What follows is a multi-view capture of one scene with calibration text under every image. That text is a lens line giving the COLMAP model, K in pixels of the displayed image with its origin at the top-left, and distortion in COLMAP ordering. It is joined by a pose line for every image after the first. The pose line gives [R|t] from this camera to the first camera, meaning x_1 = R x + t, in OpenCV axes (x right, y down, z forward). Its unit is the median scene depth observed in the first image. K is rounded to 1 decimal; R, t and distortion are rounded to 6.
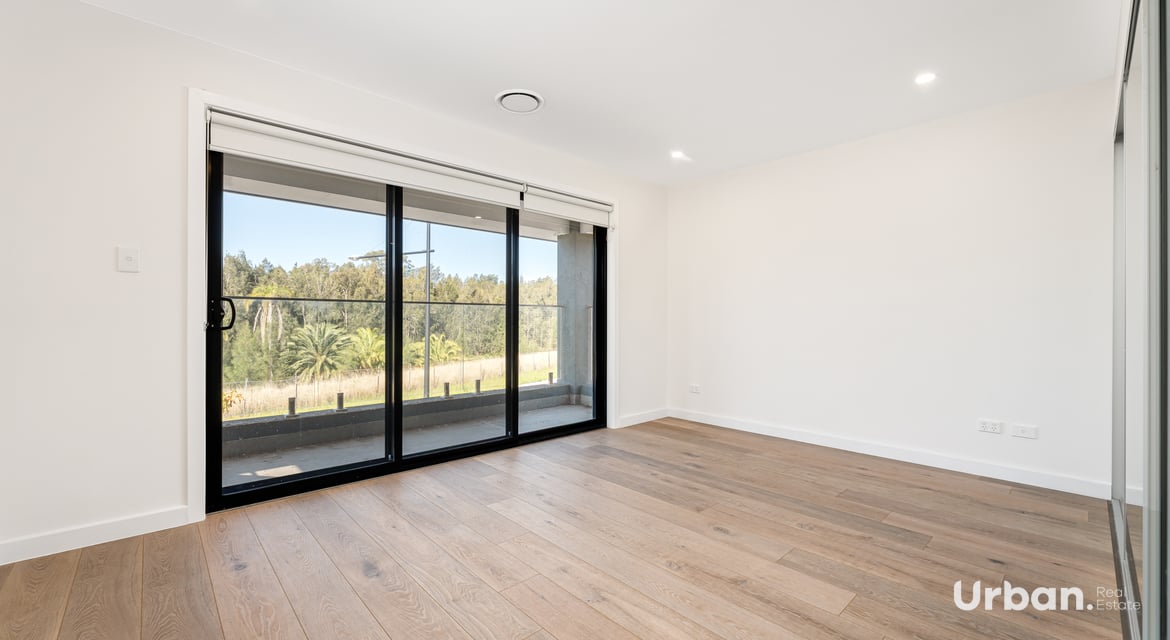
lens RADIAL K [[511.0, 0, 586.7], [0, 511.0, 308.2], [0, 0, 1]] dist [0.000538, 0.000032]
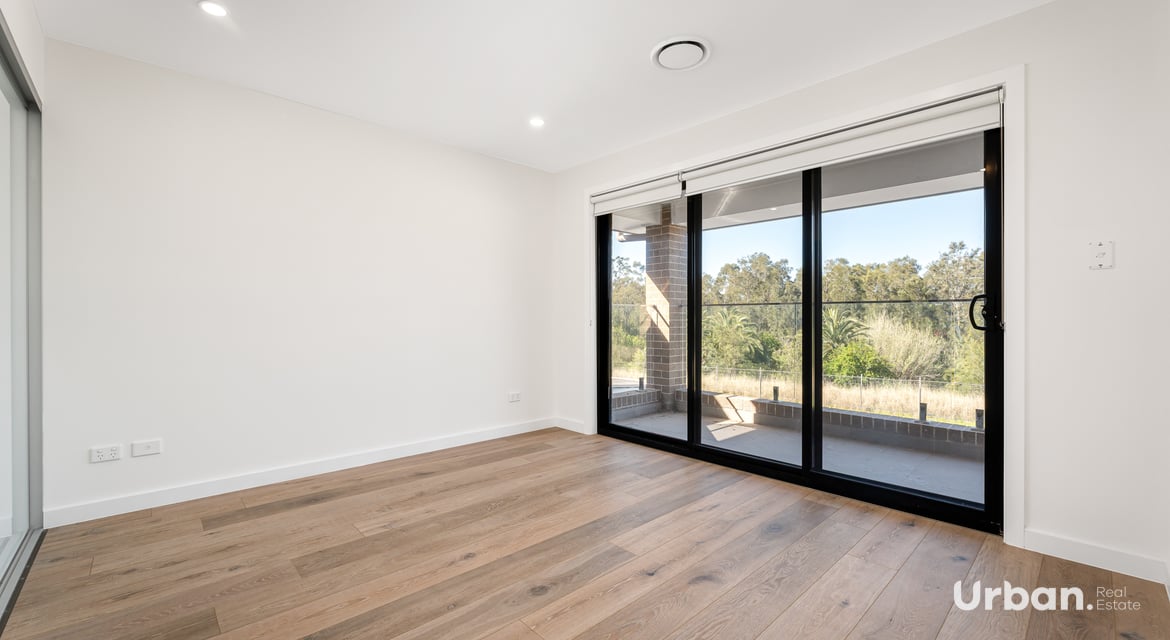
lens RADIAL K [[473.5, 0, 582.5], [0, 473.5, 320.1], [0, 0, 1]] dist [0.001257, 0.000105]
pose [[0.038501, 0.006759, -0.999236, 0.573248], [0.003193, 0.999971, 0.006887, 0.016212], [0.999253, -0.003456, 0.038478, 0.608420]]
